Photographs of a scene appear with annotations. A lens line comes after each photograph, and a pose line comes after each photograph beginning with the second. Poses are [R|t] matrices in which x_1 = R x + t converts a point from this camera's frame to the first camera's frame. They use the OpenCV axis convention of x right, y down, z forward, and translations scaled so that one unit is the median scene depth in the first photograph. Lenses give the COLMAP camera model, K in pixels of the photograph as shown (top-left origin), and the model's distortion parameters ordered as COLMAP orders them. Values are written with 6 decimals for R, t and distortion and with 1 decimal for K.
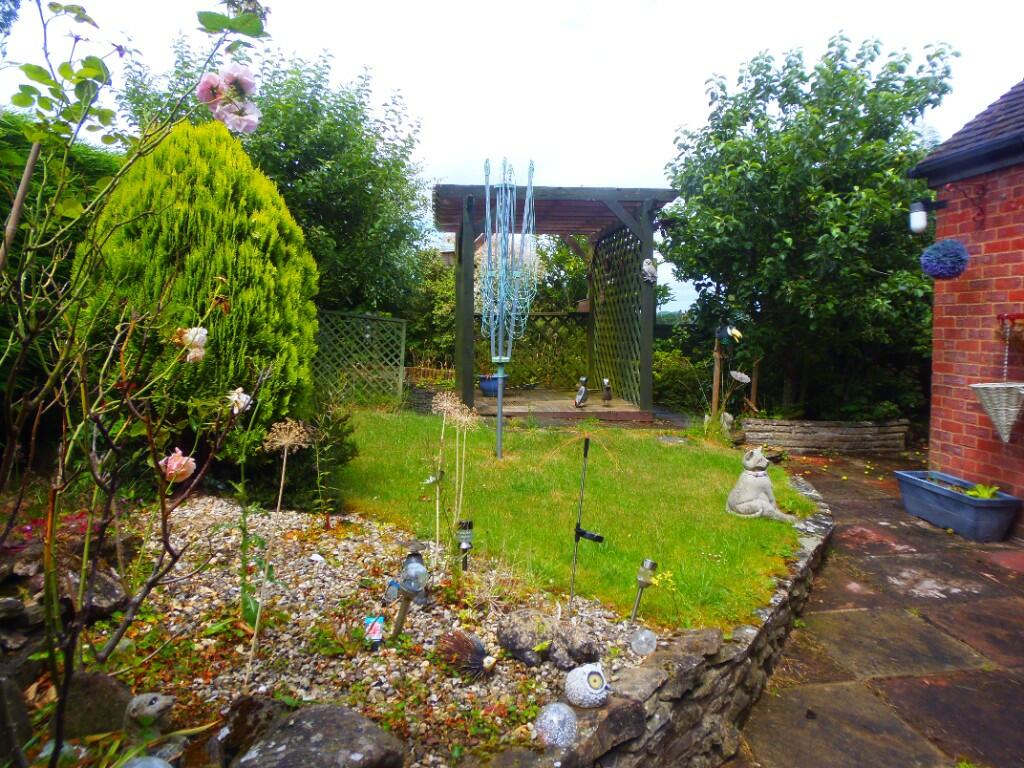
lens RADIAL K [[773.5, 0, 512.0], [0, 773.5, 384.0], [0, 0, 1]] dist [-0.004340, -0.004152]
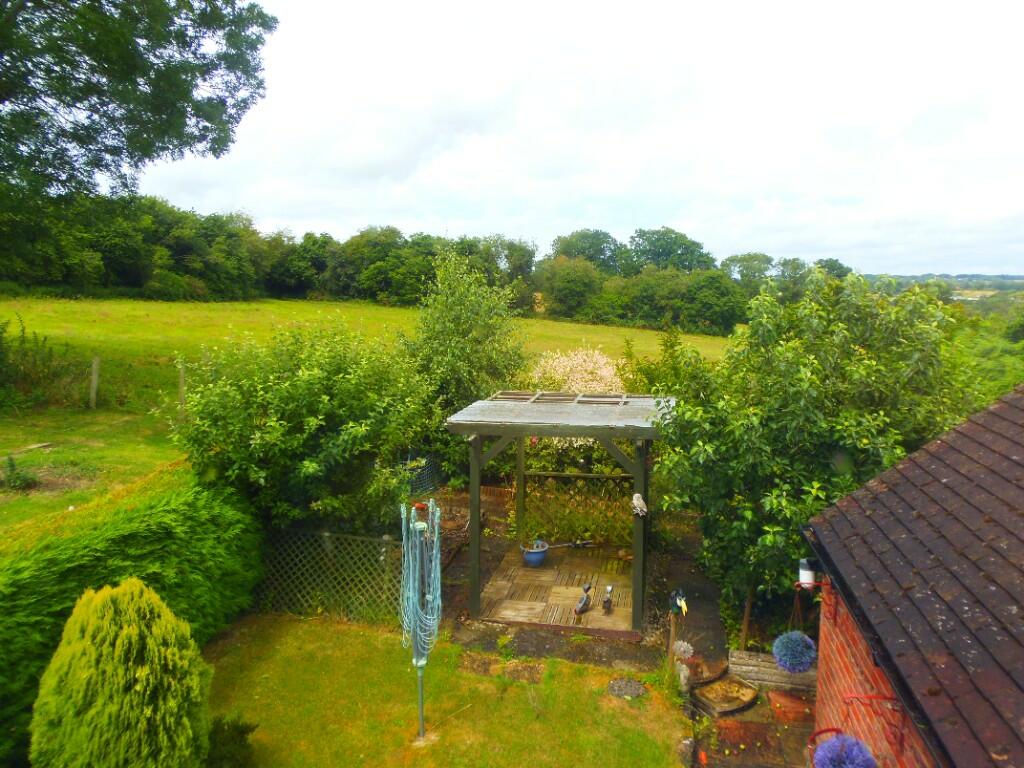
lens RADIAL K [[773.5, 0, 512.0], [0, 773.5, 384.0], [0, 0, 1]] dist [-0.004340, -0.004152]
pose [[0.955009, 0.039938, -0.293876, 0.364101], [-0.025921, 0.998340, 0.051440, -0.418367], [0.295442, -0.041508, 0.954458, -0.075018]]
